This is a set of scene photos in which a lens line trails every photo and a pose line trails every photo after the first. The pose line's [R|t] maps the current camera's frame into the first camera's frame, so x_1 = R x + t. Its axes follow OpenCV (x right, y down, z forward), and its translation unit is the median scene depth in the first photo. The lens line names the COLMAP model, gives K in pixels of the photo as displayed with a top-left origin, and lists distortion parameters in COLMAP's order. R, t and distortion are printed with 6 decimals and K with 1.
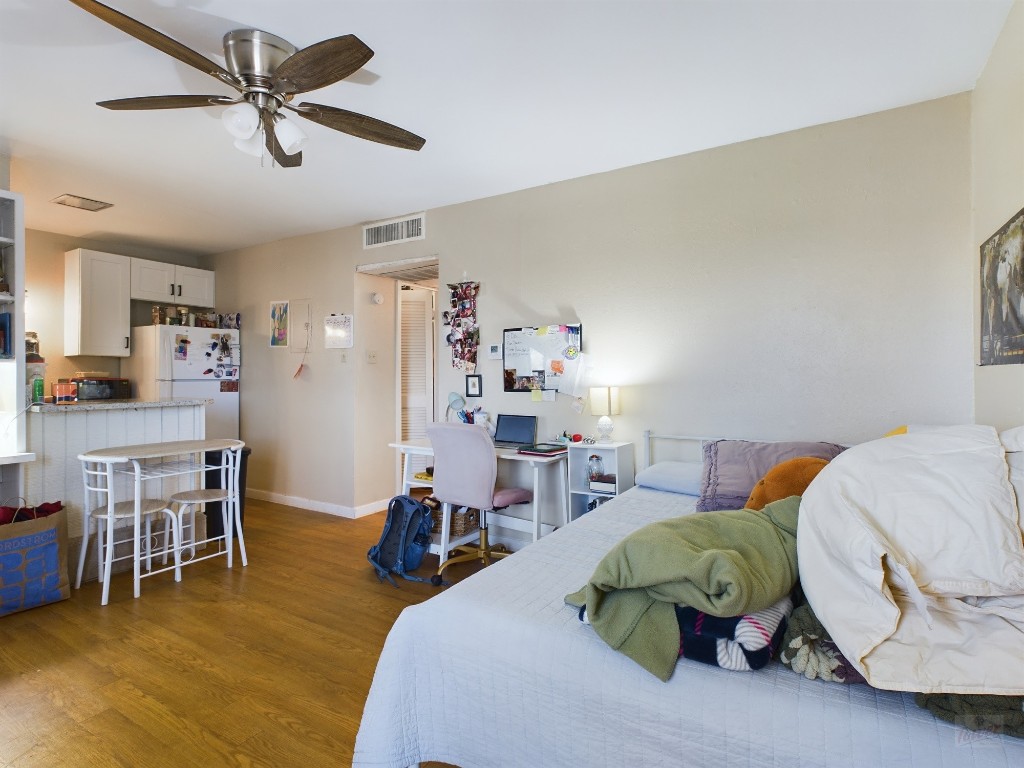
lens RADIAL K [[539.1, 0, 512.6], [0, 539.1, 376.3], [0, 0, 1]] dist [0.003144, -0.001636]
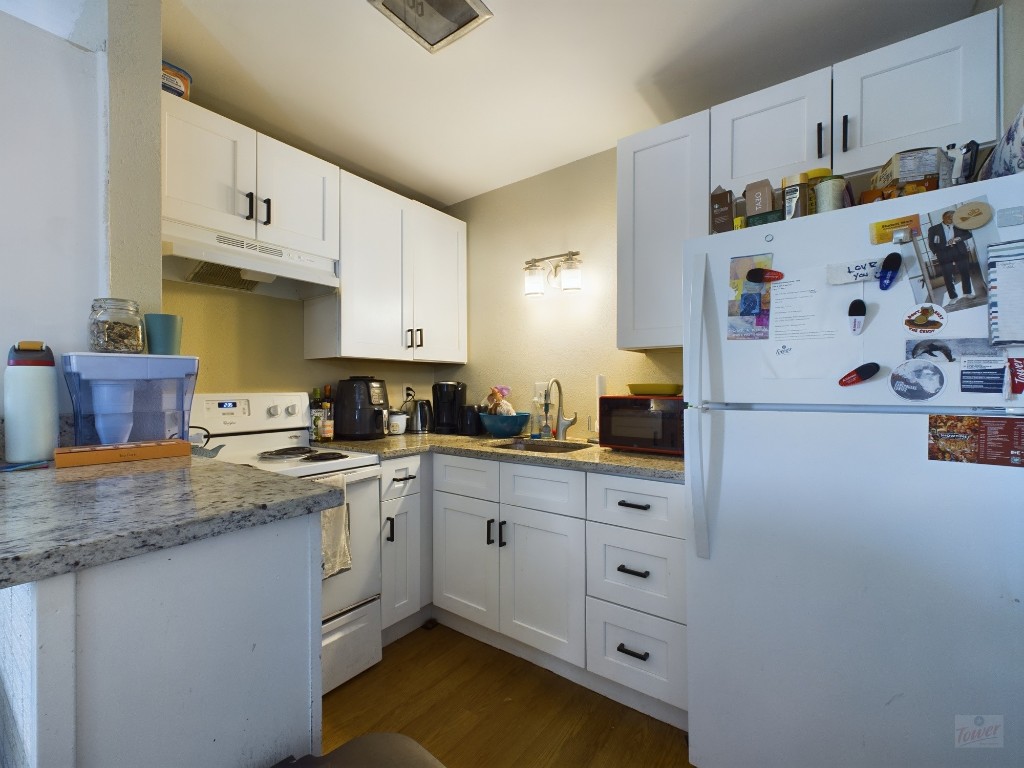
lens RADIAL K [[448.9, 0, 515.5], [0, 448.9, 385.6], [0, 0, 1]] dist [0.002105, 0.001156]
pose [[-0.075717, -0.002882, -0.997125, -0.449809], [0.006114, 0.999976, -0.003355, -0.005439], [0.997111, -0.006350, -0.075698, 1.129892]]
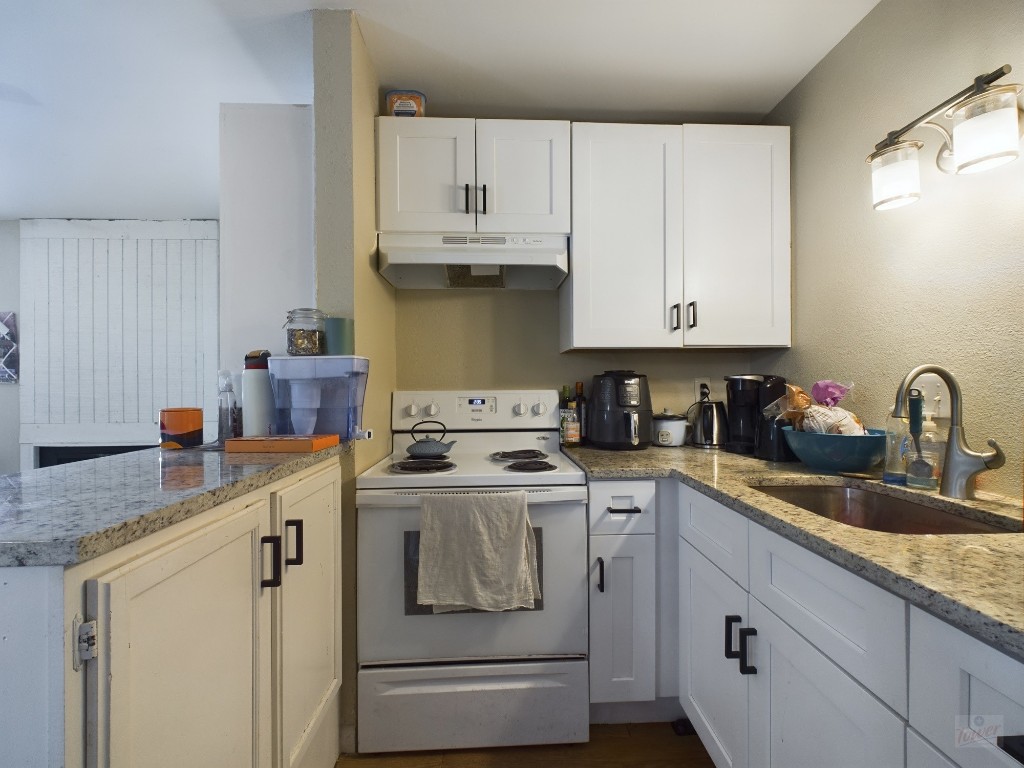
lens RADIAL K [[448.9, 0, 515.6], [0, 448.9, 388.0], [0, 0, 1]] dist [0.002105, 0.001156]
pose [[-0.823450, 0.008804, -0.567320, -0.678297], [0.007817, 0.999961, 0.004172, -0.005392], [0.567334, -0.000999, -0.823487, 1.223591]]
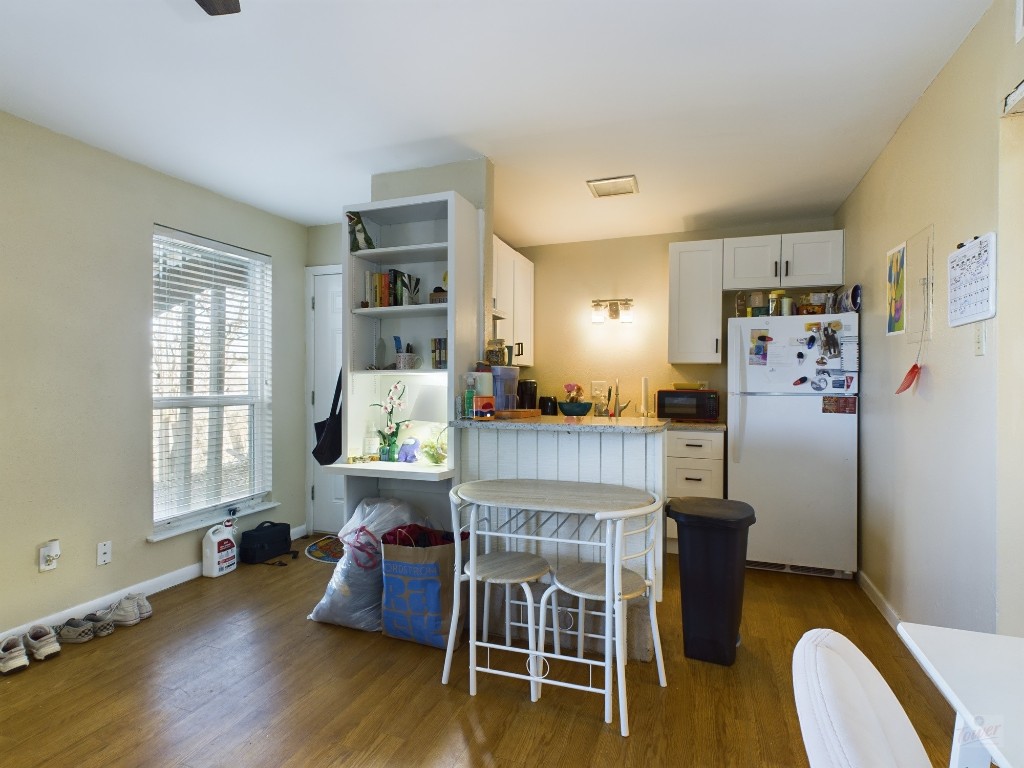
lens RADIAL K [[539.1, 0, 510.5], [0, 539.1, 385.1], [0, 0, 1]] dist [0.003144, -0.001636]
pose [[0.203382, 0.001837, -0.979098, 0.013378], [-0.005240, 0.999986, 0.000788, -0.003632], [0.979085, 0.004970, 0.203389, 0.685534]]
